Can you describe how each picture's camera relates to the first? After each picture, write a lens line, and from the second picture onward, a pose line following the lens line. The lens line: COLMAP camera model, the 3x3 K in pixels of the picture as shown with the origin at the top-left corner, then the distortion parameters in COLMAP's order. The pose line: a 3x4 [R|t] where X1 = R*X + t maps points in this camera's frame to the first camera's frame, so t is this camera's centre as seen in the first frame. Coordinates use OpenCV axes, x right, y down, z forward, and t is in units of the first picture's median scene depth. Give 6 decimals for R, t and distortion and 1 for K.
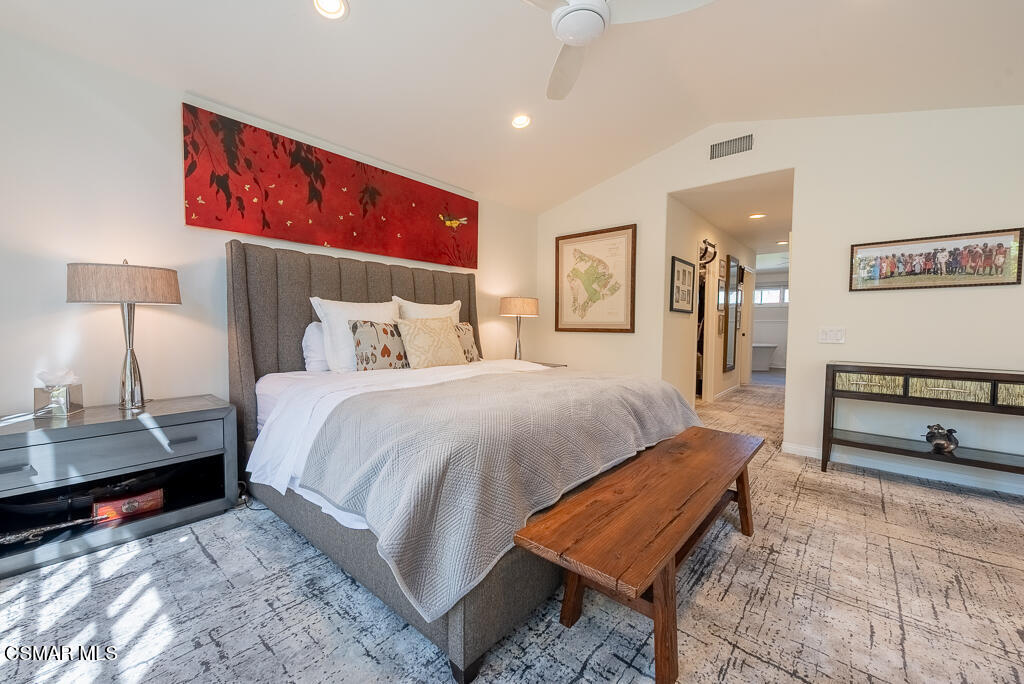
lens RADIAL K [[394.6, 0, 515.7], [0, 394.6, 342.7], [0, 0, 1]] dist [-0.000814, -0.000256]
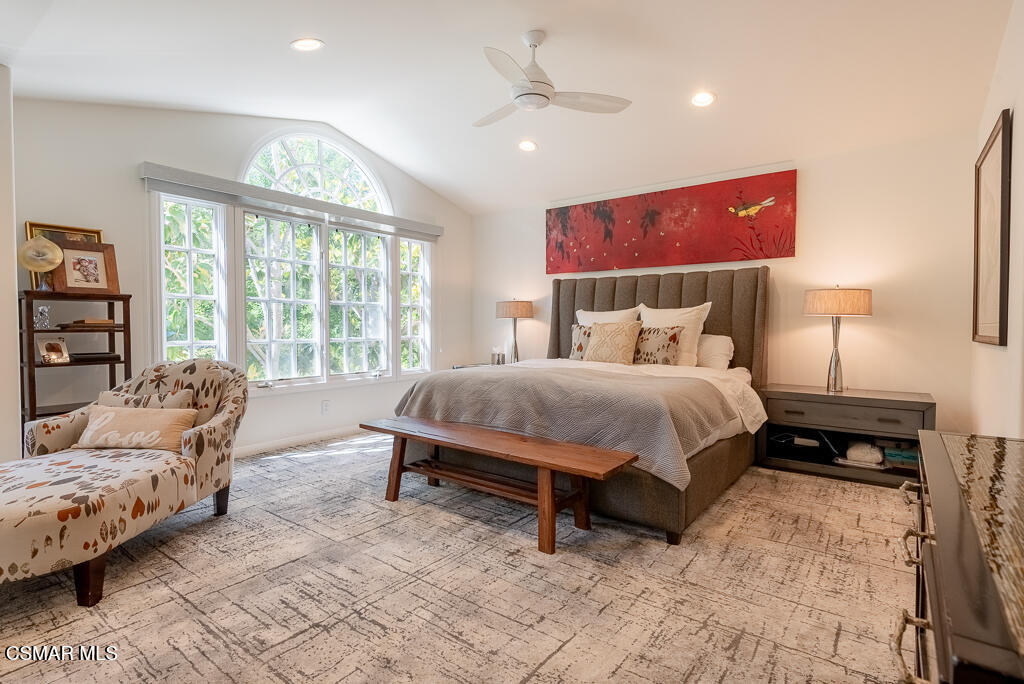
lens RADIAL K [[506.2, 0, 512.0], [0, 506.2, 342.0], [0, 0, 1]] dist [-0.002096, -0.000117]
pose [[0.066810, 0.025838, -0.997431, 1.327796], [-0.043397, 0.998794, 0.022966, -0.029472], [0.996822, 0.041751, 0.067851, 0.610907]]
